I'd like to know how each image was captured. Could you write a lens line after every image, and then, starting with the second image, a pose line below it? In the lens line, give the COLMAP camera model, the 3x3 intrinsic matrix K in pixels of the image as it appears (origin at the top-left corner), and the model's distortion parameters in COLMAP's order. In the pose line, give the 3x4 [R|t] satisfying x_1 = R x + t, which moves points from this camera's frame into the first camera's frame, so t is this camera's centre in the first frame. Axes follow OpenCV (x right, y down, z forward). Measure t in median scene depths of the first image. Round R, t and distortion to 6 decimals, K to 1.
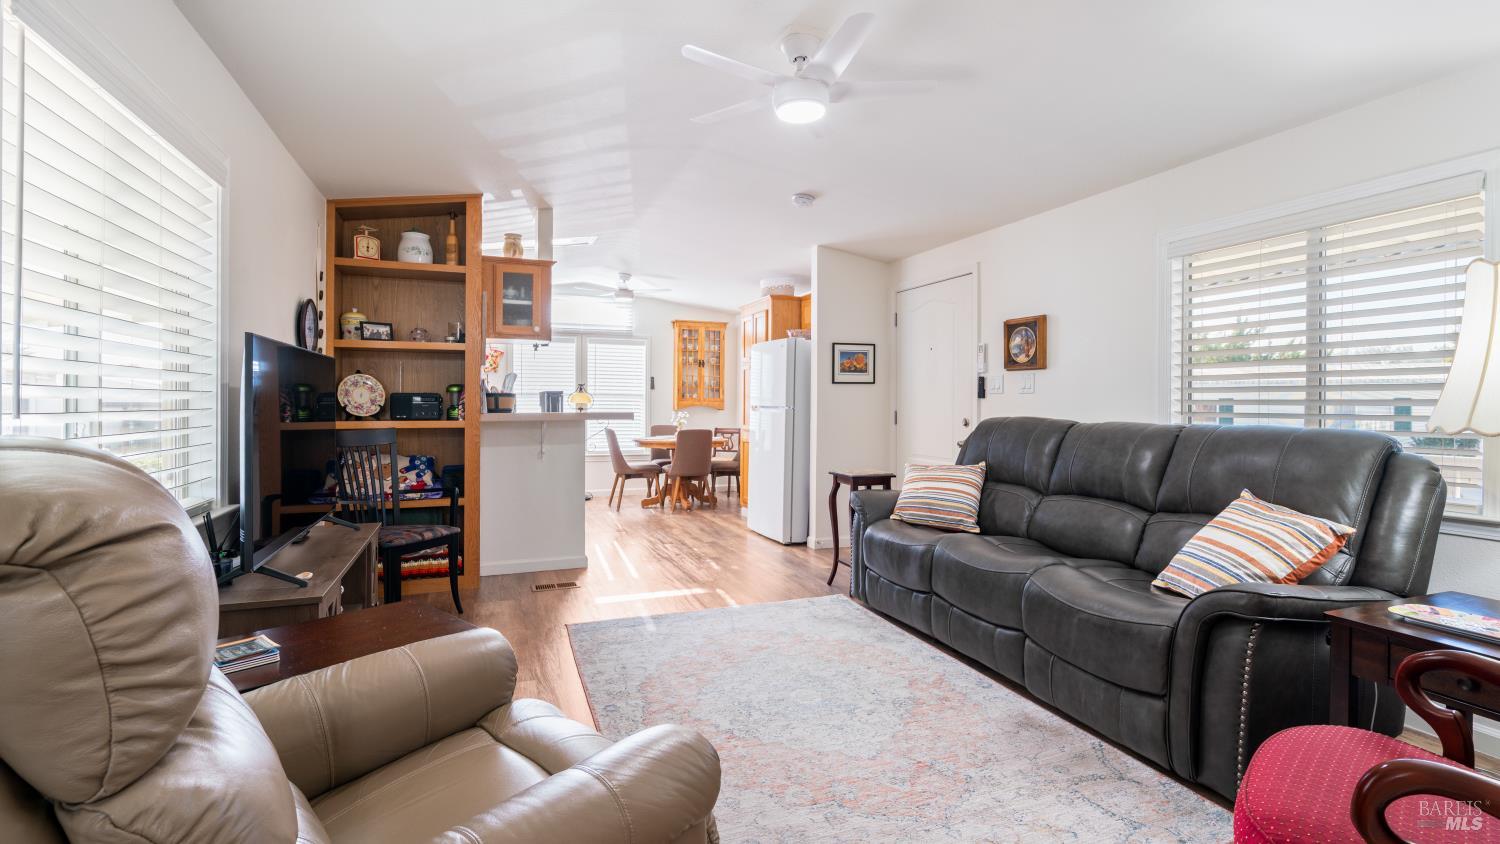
lens RADIAL K [[670.6, 0, 749.1], [0, 670.6, 408.0], [0, 0, 1]] dist [-0.003413, -0.000212]
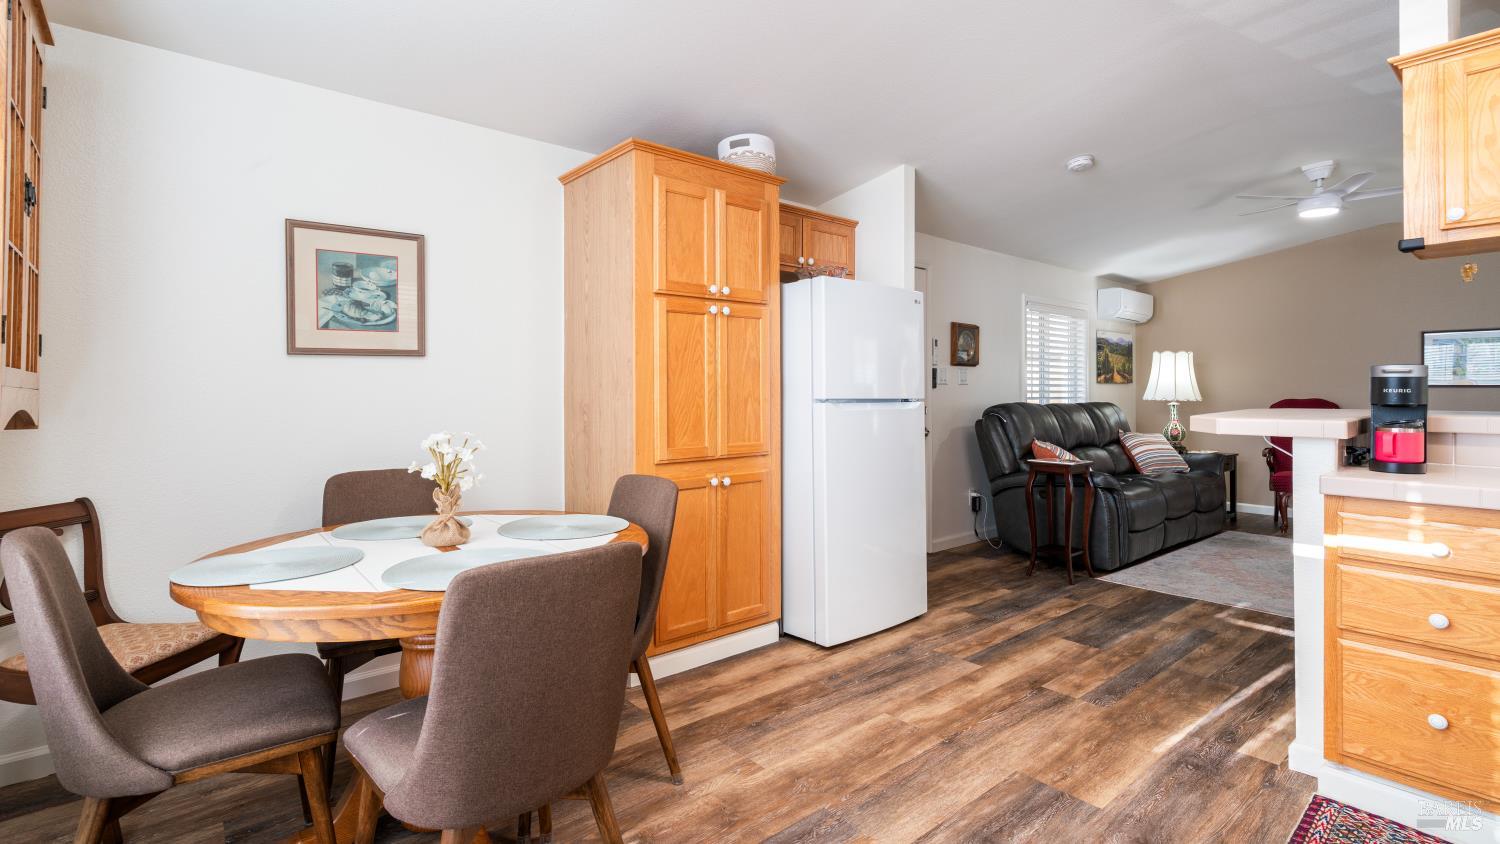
lens RADIAL K [[685.2, 0, 752.6], [0, 685.2, 416.4], [0, 0, 1]] dist [-0.014939, 0.009669]
pose [[-0.311625, -0.025901, 0.949852, -0.945671], [0.012537, 0.999429, 0.031367, -0.011799], [-0.950123, 0.021683, -0.311122, 2.495280]]
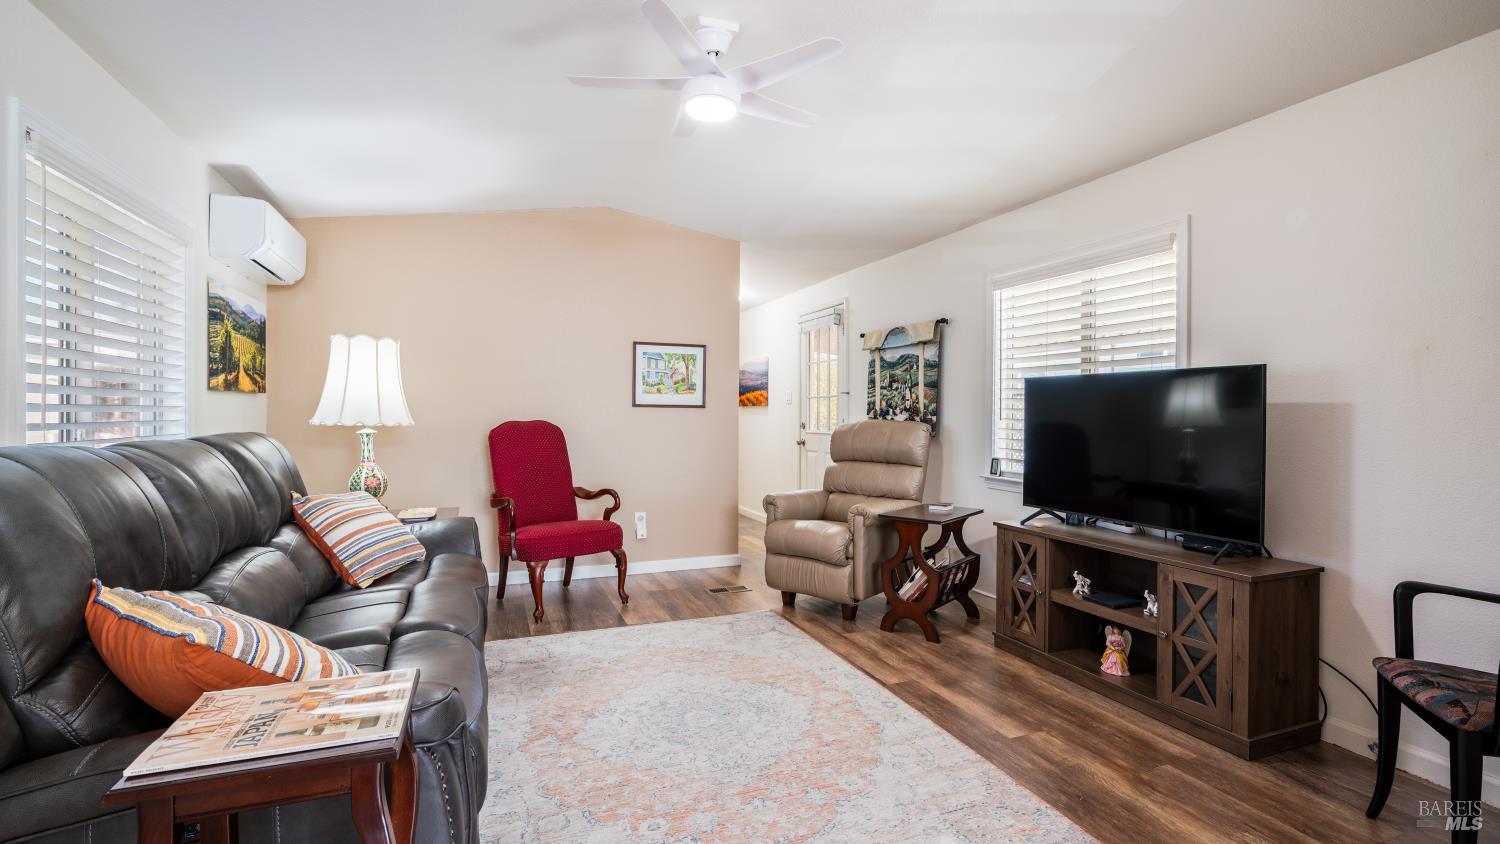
lens RADIAL K [[670.6, 0, 749.1], [0, 670.6, 408.0], [0, 0, 1]] dist [-0.003413, -0.000212]
pose [[-0.999996, -0.002531, -0.001219, 0.015353], [-0.002534, 0.999994, 0.002443, -0.013573], [0.001213, 0.002446, -0.999996, 1.745783]]
